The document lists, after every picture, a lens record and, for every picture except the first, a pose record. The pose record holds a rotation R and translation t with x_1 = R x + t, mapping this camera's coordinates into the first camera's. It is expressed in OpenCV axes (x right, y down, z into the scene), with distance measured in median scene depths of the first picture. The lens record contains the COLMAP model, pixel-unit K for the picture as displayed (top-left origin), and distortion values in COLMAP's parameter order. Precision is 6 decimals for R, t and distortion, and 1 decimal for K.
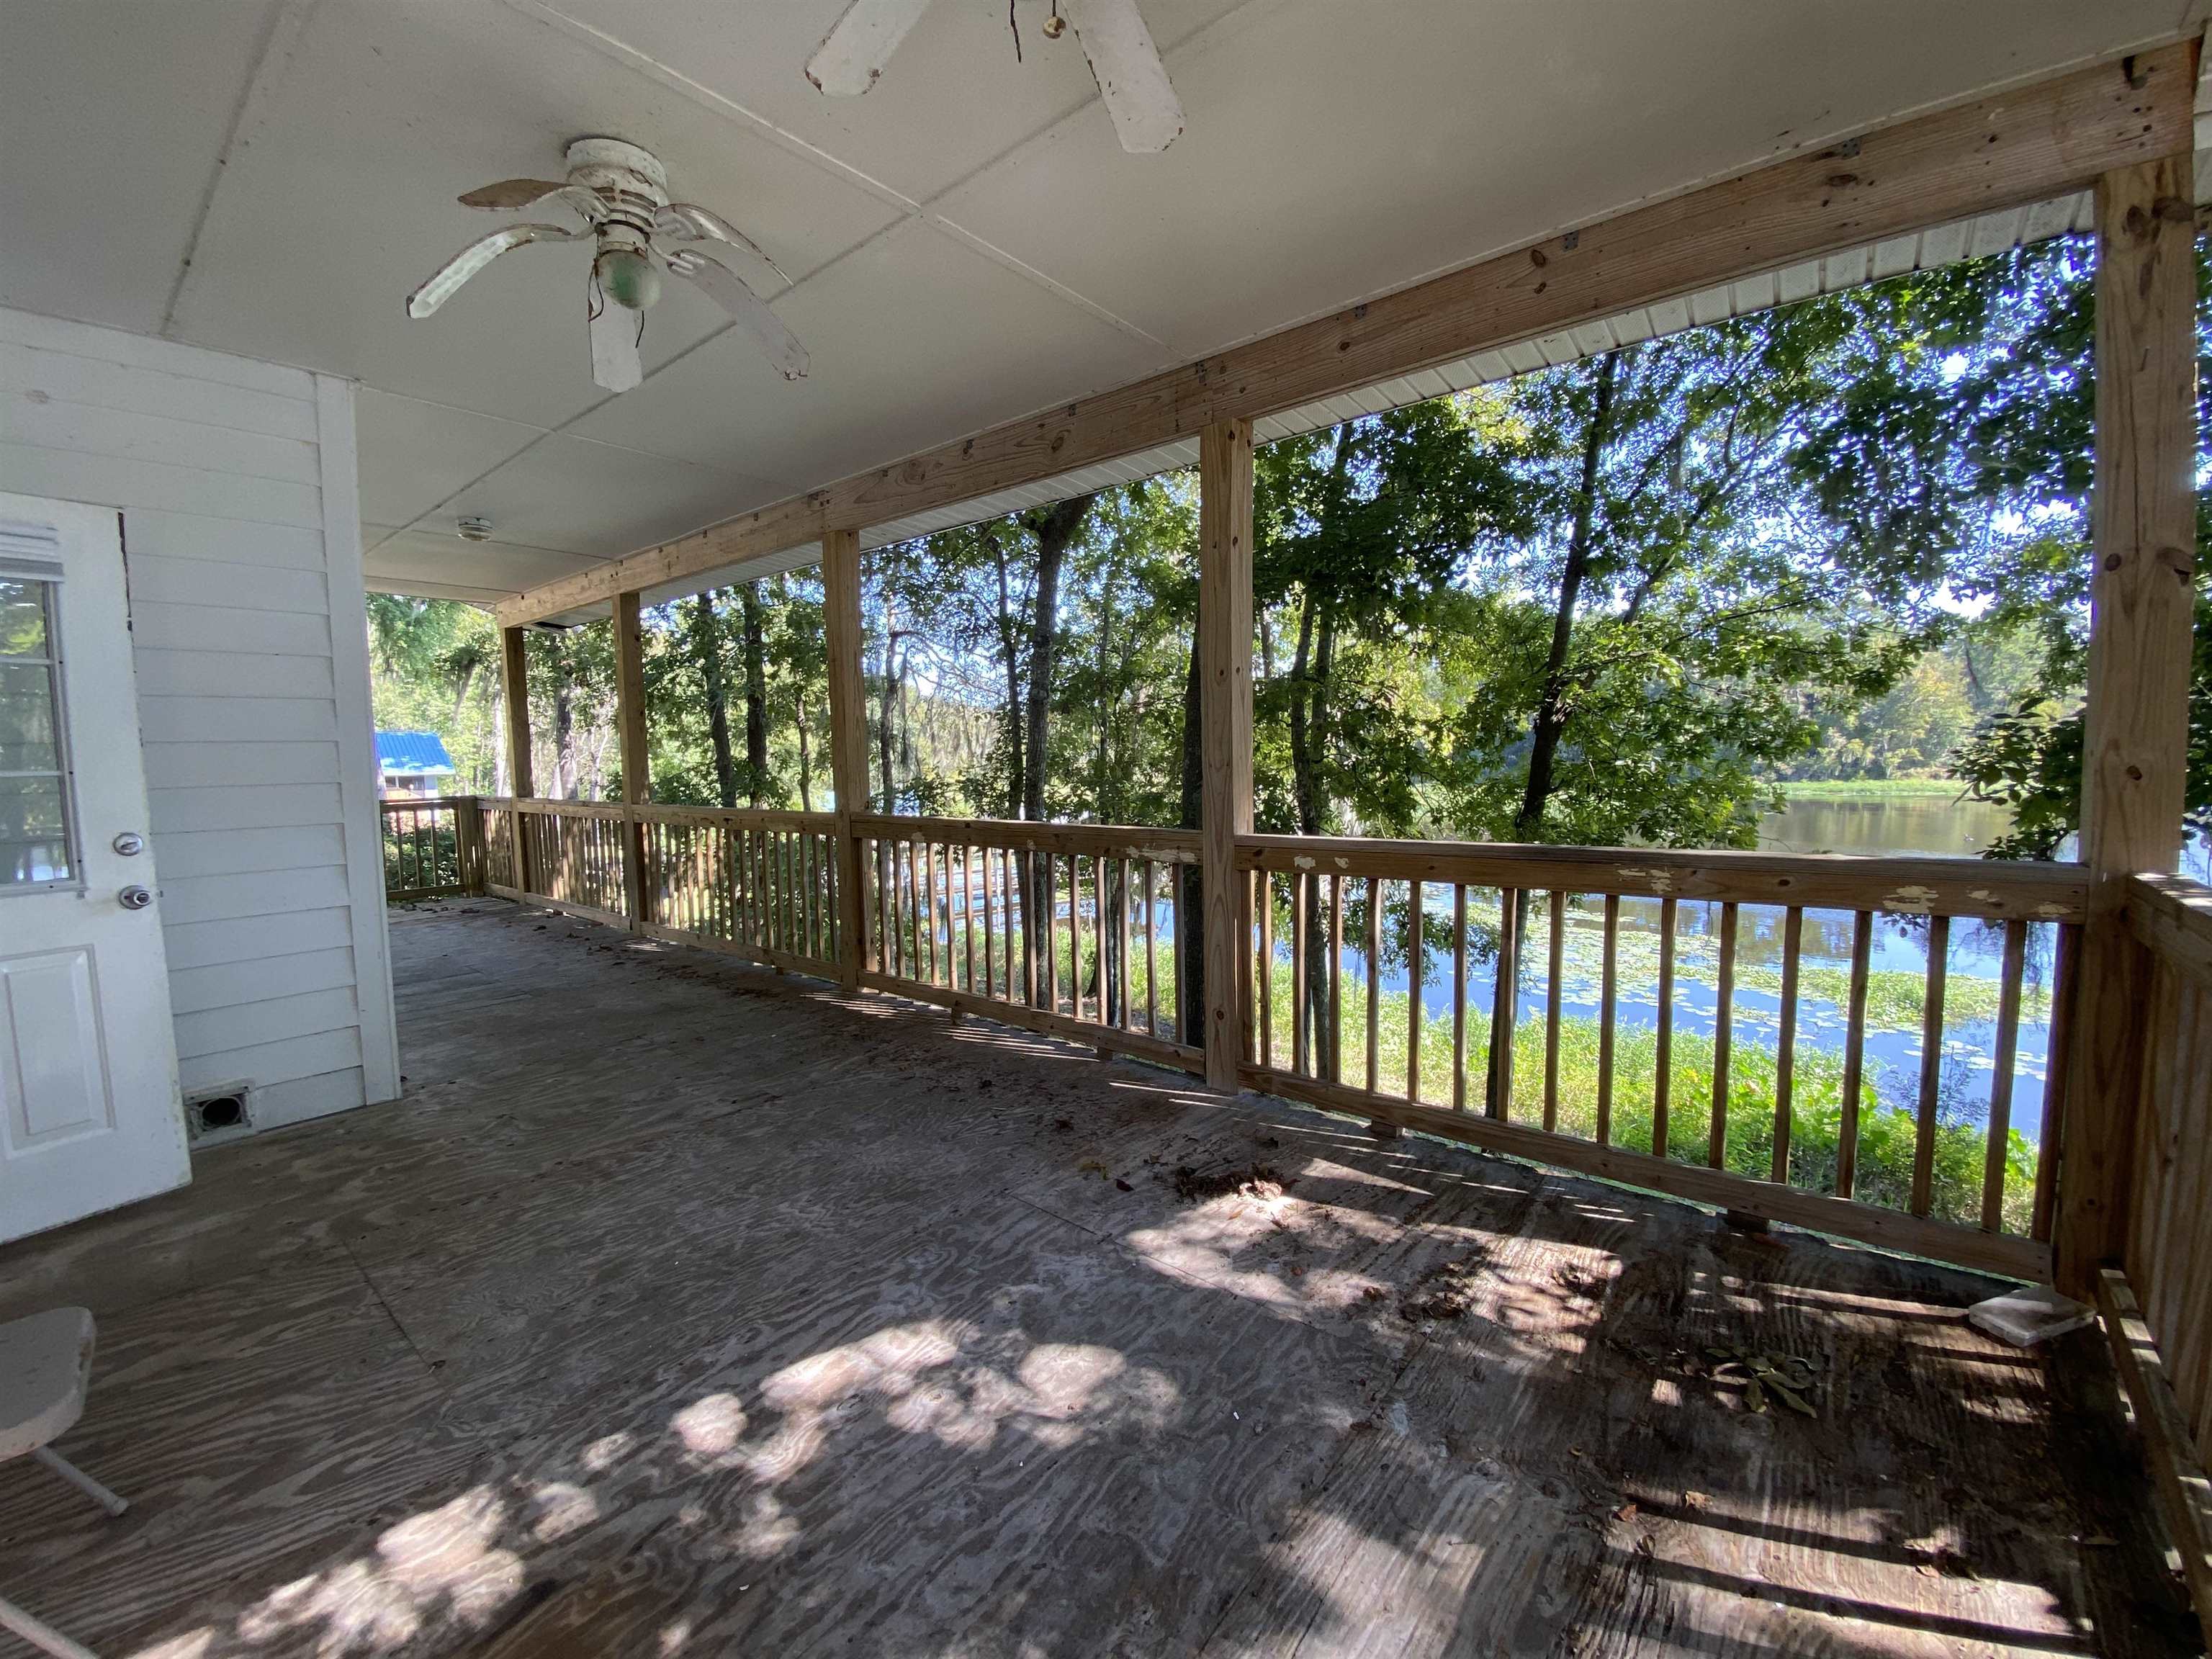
lens RADIAL K [[873.6, 0, 1106.0], [0, 873.6, 829.5], [0, 0, 1]] dist [0.017609, -0.015494]
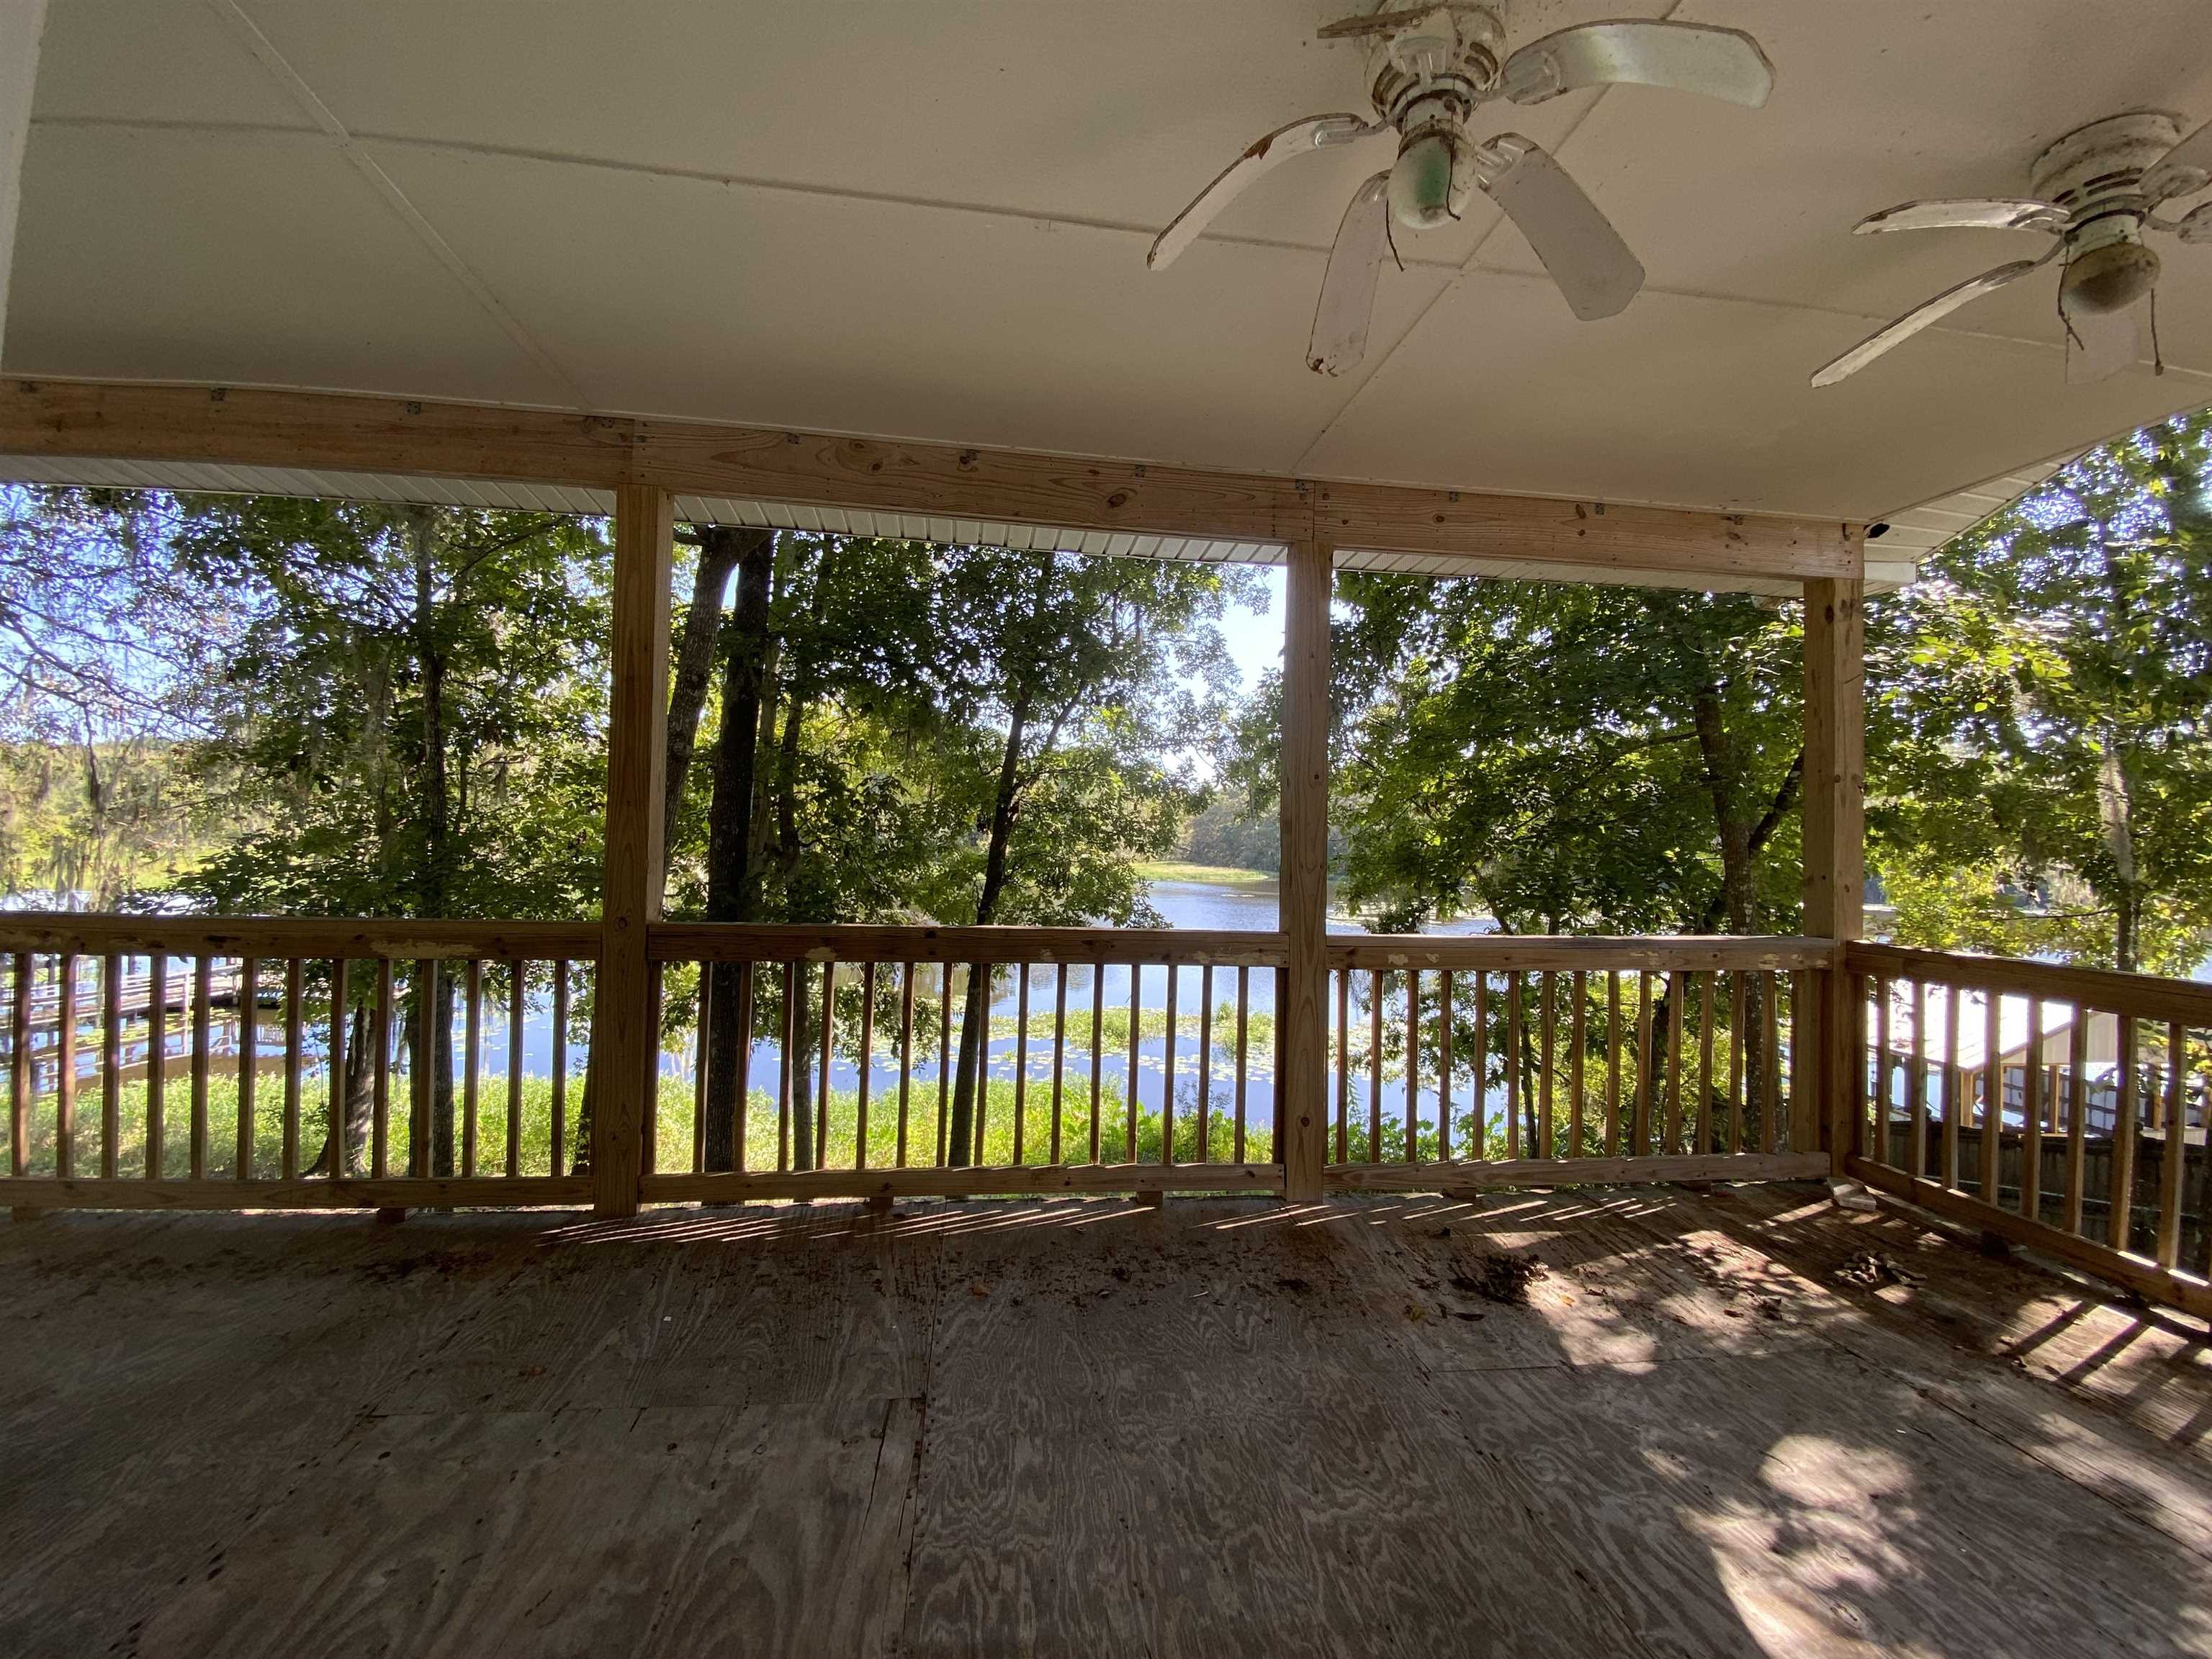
lens RADIAL K [[885.5, 0, 1106.0], [0, 885.5, 829.5], [0, 0, 1]] dist [0.014947, -0.017209]
pose [[0.693995, 0.040438, 0.718844, -0.934389], [0.020883, 0.996871, -0.076240, -0.054617], [-0.719677, 0.067921, 0.690979, 0.555951]]
